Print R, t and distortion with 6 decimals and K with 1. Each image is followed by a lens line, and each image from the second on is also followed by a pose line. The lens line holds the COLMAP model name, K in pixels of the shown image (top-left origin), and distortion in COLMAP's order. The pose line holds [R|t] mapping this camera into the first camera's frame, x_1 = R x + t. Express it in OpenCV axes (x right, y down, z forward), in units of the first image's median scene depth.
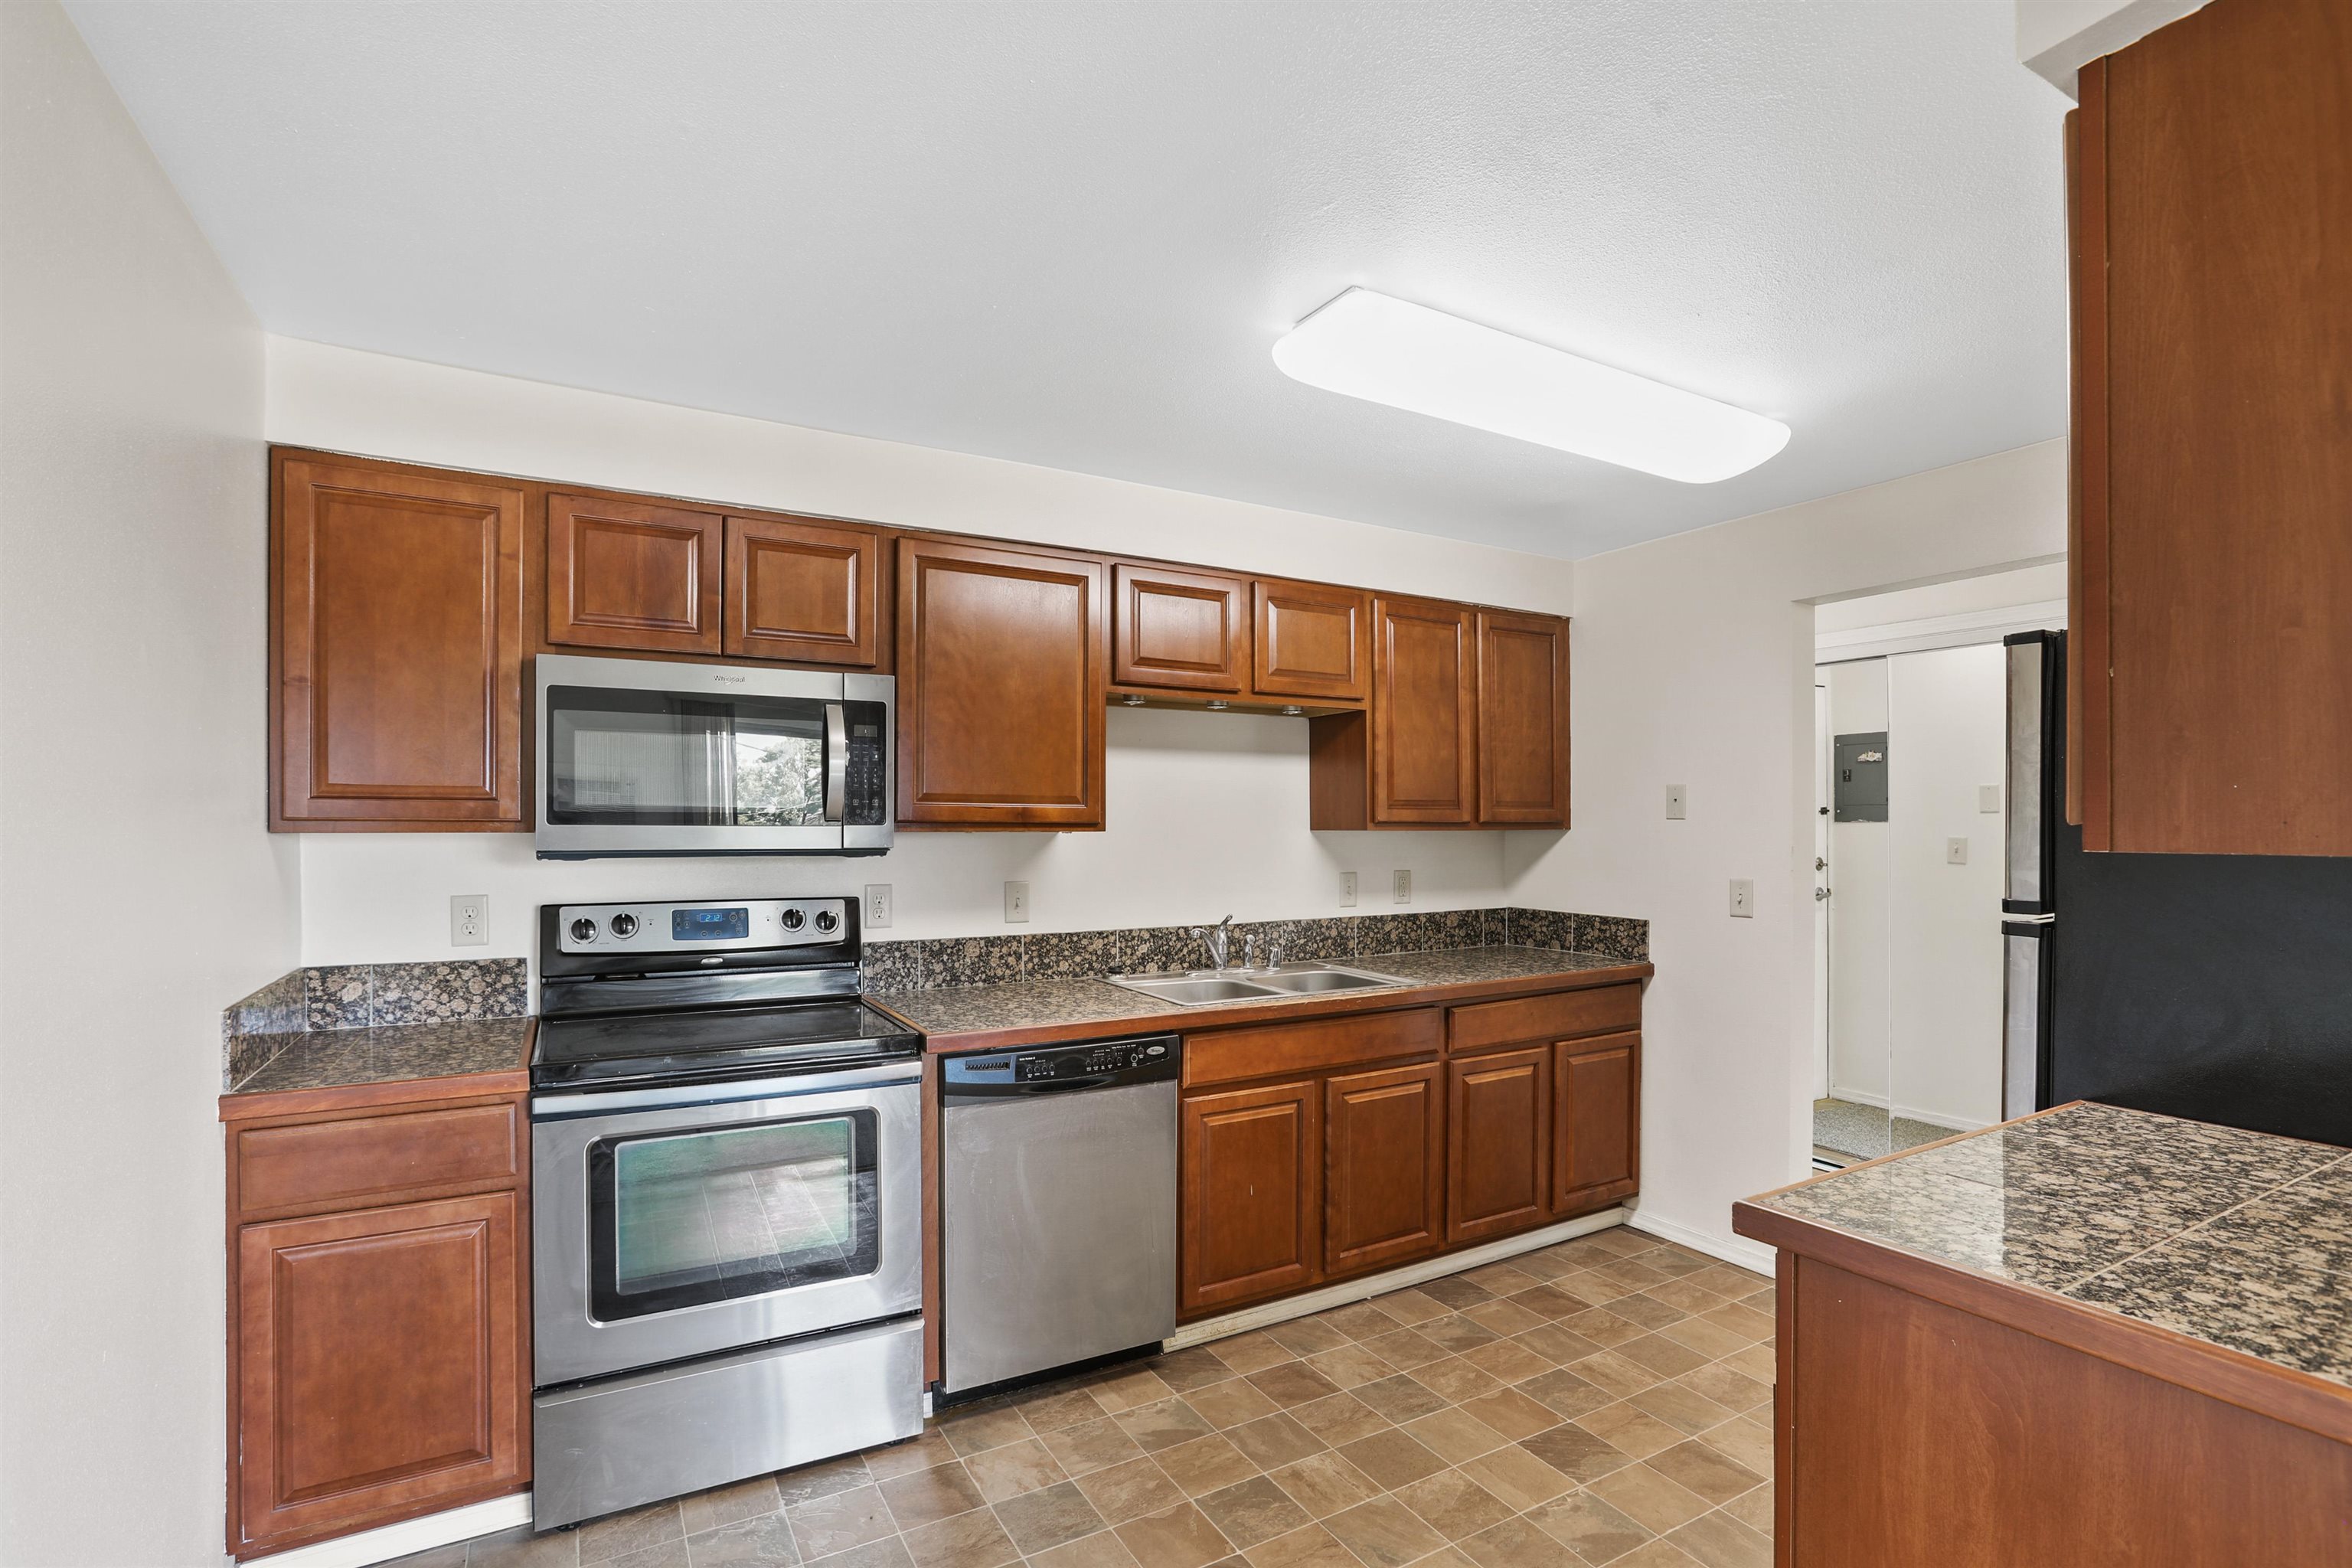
lens RADIAL K [[1118.7, 0, 1168.8], [0, 1118.7, 813.6], [0, 0, 1]] dist [-0.038535, 0.017306]
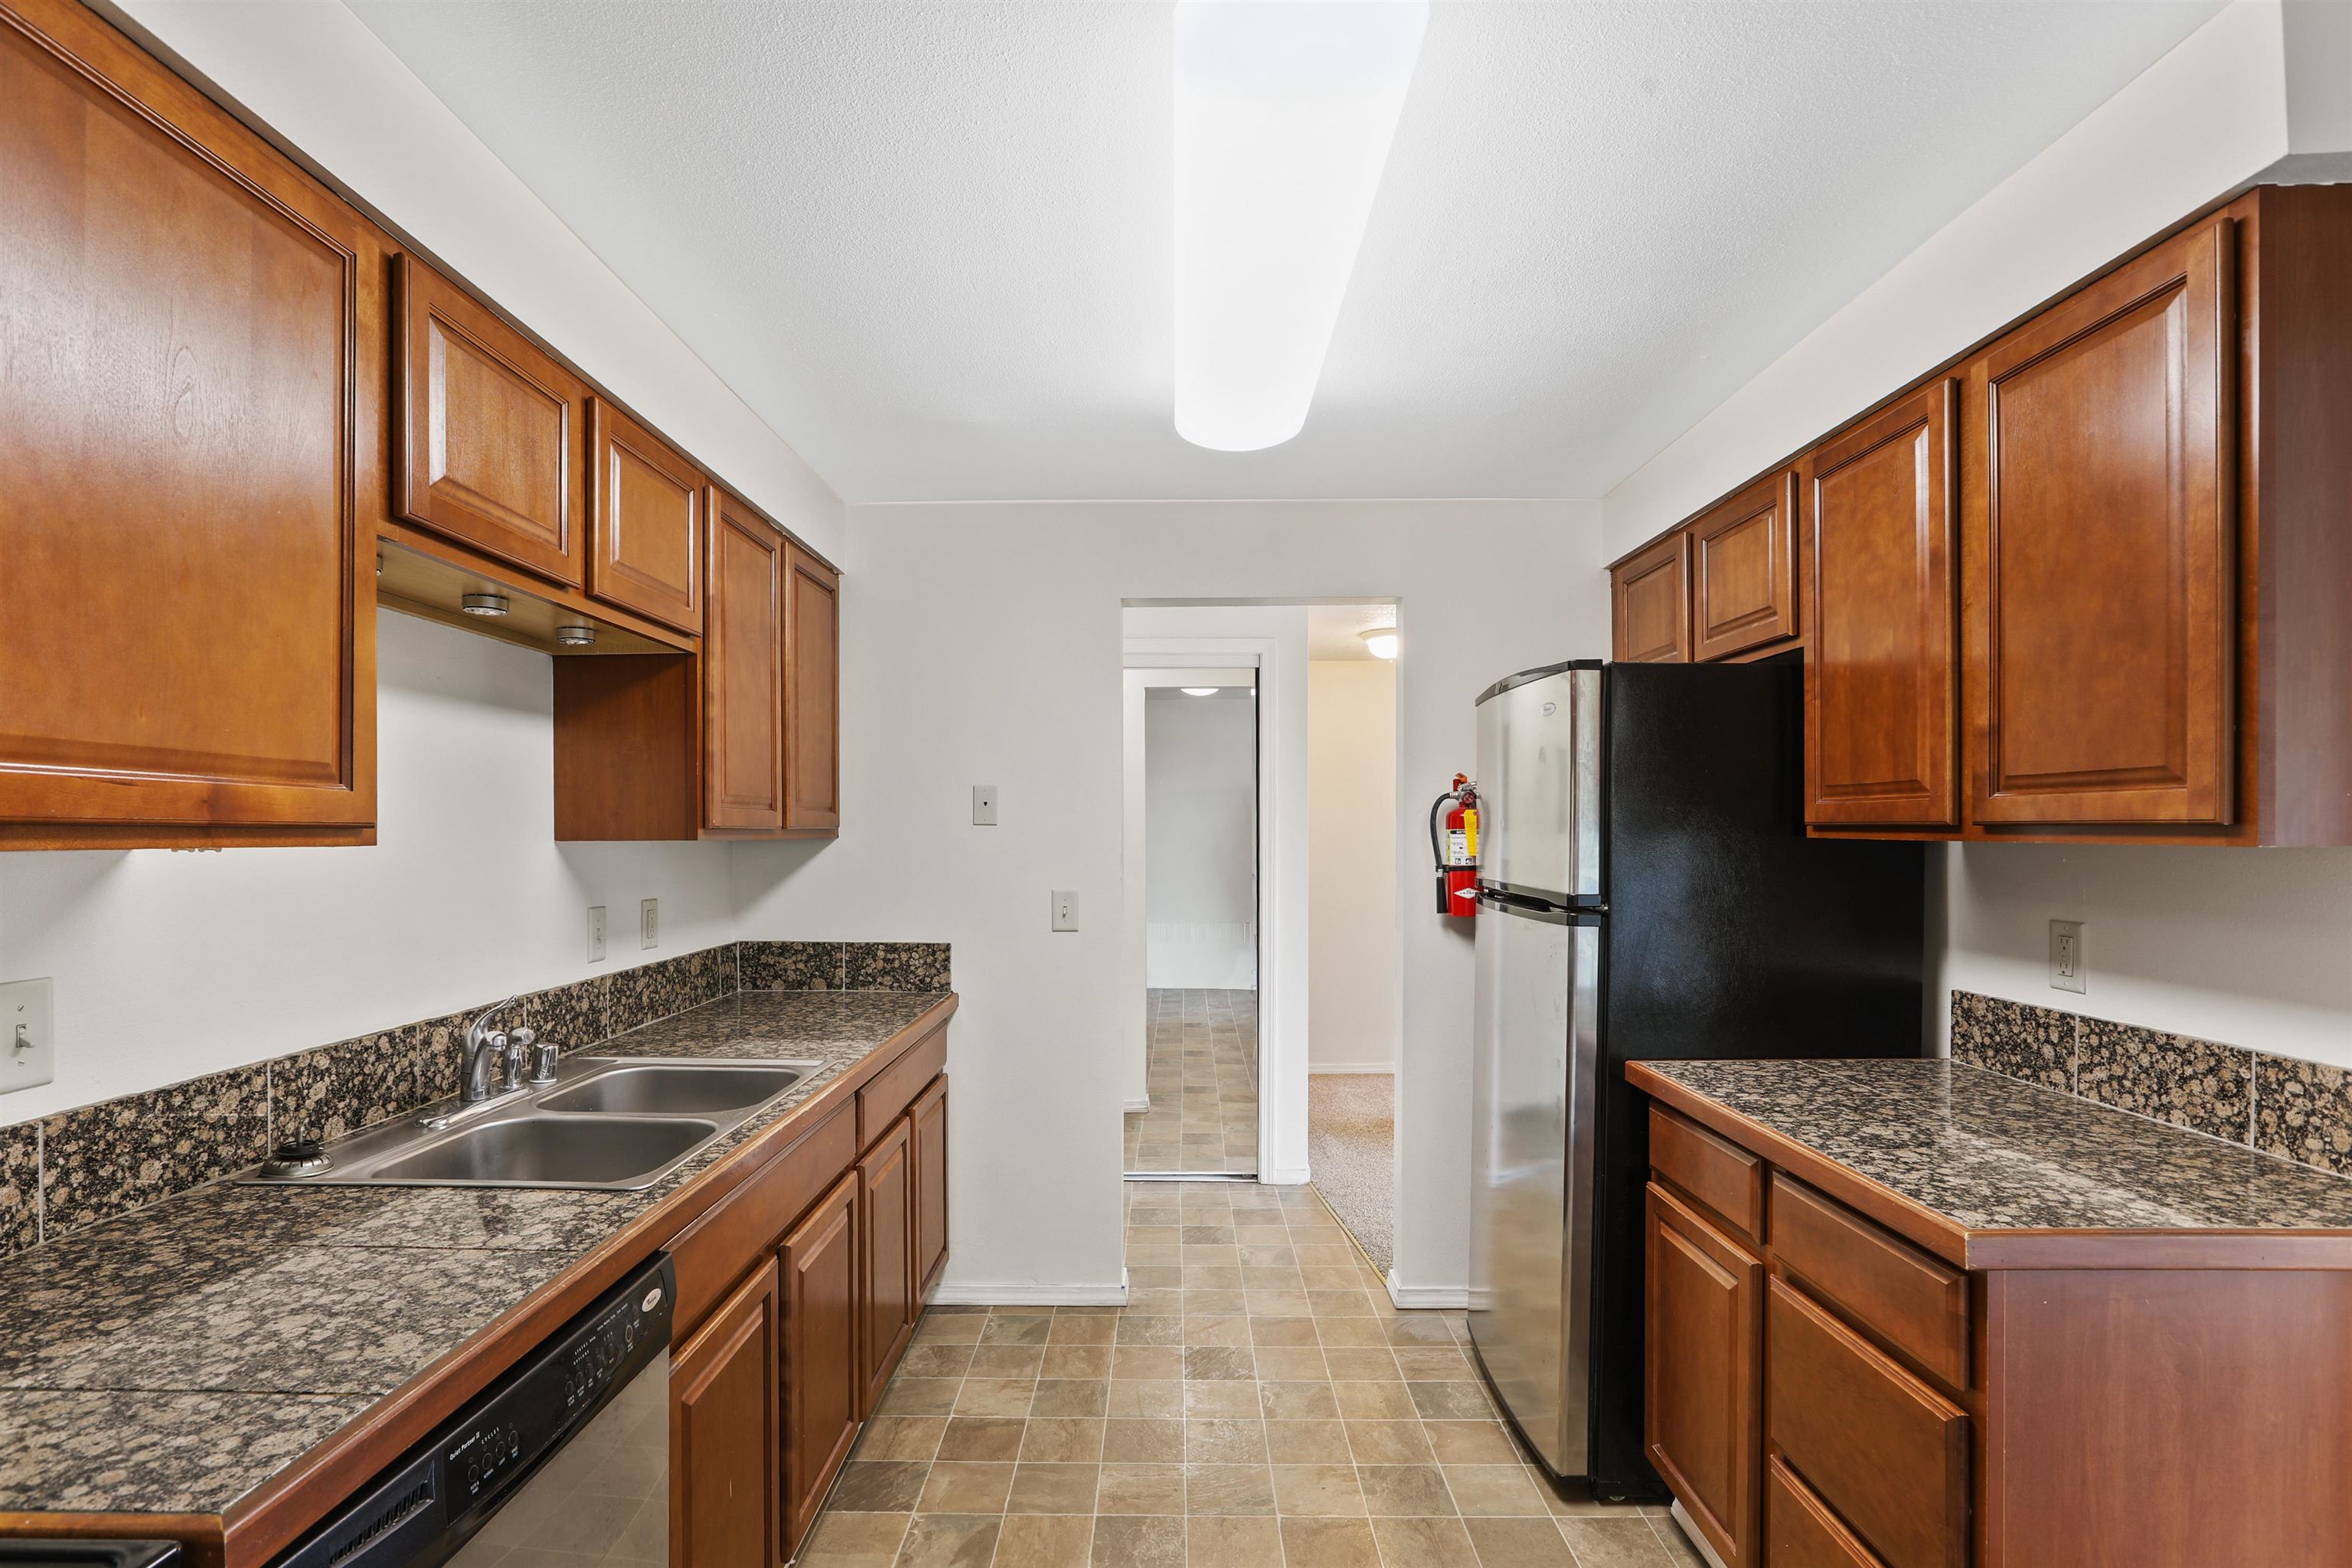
lens RADIAL K [[1118.7, 0, 1181.9], [0, 1118.7, 824.7], [0, 0, 1]] dist [-0.038535, 0.017306]
pose [[0.499460, 0.004877, 0.866323, -0.260775], [-0.005611, 0.999981, -0.002395, 0.006711], [-0.866319, -0.003664, 0.499478, 0.478112]]
